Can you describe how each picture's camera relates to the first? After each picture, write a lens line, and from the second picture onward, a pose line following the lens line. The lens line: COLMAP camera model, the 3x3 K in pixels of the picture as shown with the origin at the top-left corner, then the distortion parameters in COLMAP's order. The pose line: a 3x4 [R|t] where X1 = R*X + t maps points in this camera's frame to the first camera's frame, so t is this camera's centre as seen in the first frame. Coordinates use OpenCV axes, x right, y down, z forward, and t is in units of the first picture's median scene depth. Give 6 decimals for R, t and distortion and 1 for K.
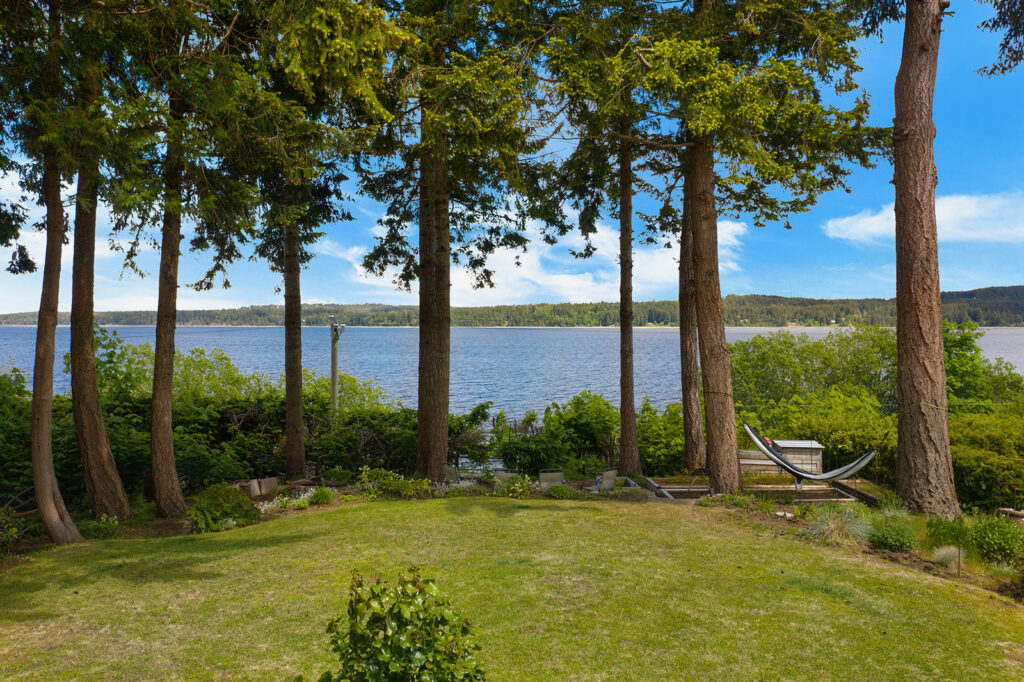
lens RADIAL K [[801.1, 0, 452.1], [0, 801.1, 341.4], [0, 0, 1]] dist [-0.033824, 0.007620]
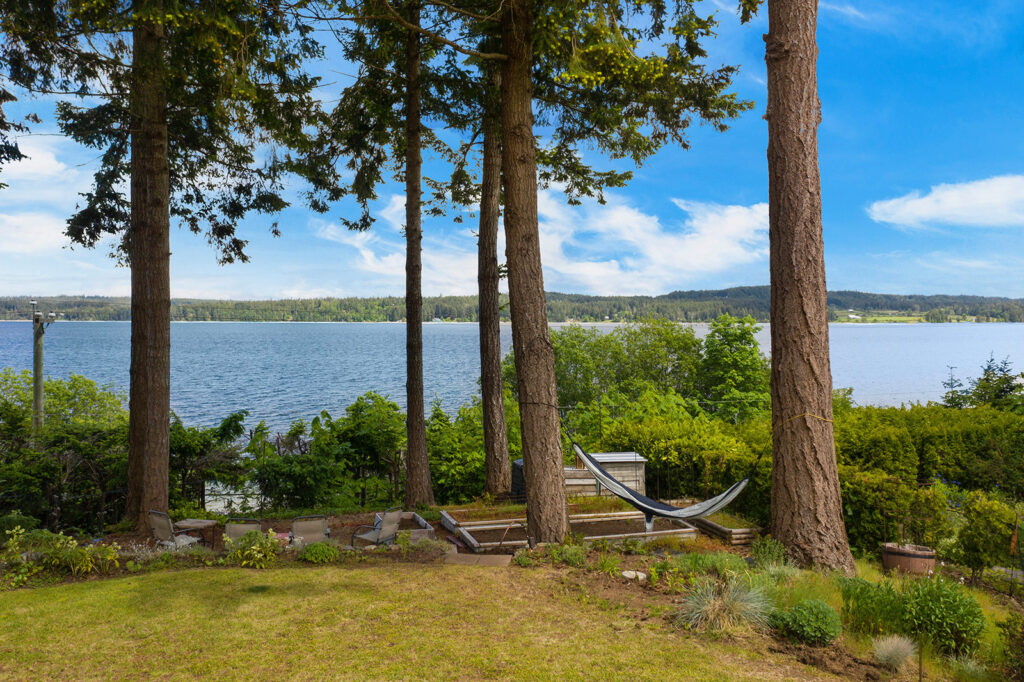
lens RADIAL K [[801.1, 0, 452.1], [0, 801.1, 341.4], [0, 0, 1]] dist [-0.033824, 0.007620]
pose [[0.965690, -0.003199, 0.259679, 0.046192], [0.001864, 0.999984, 0.005385, 0.002953], [-0.259692, -0.004716, 0.965680, 0.213252]]
